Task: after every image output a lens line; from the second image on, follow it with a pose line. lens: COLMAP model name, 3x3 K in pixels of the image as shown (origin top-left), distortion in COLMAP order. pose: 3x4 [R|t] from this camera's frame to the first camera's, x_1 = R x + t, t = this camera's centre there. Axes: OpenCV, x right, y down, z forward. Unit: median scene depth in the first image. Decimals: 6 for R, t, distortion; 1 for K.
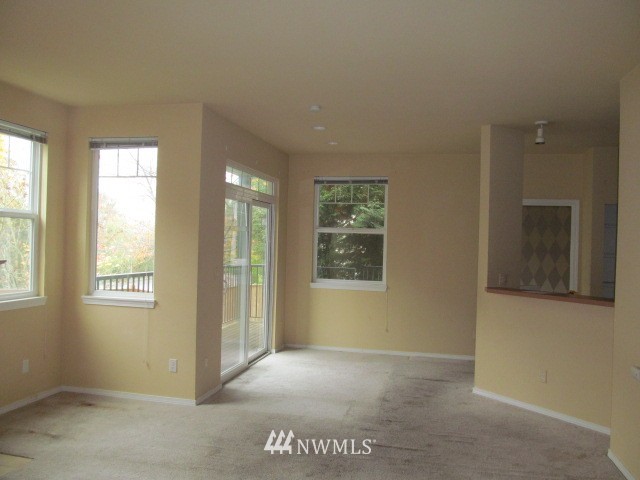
lens RADIAL K [[533.1, 0, 319.5], [0, 533.1, 240.5], [0, 0, 1]] dist [-0.041913, -0.006317]
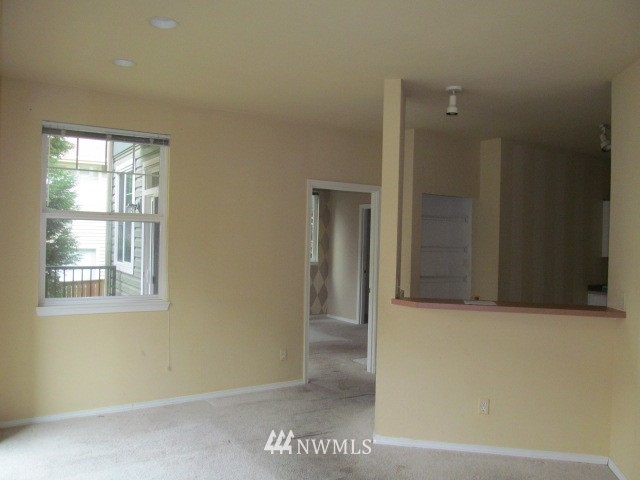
lens RADIAL K [[533.1, 0, 320.1], [0, 533.1, 238.7], [0, 0, 1]] dist [-0.041913, -0.006317]
pose [[0.699808, -0.015688, 0.714158, -0.222079], [-0.006739, 0.999569, 0.028561, -0.012996], [-0.714299, -0.024799, 0.699401, 0.432857]]
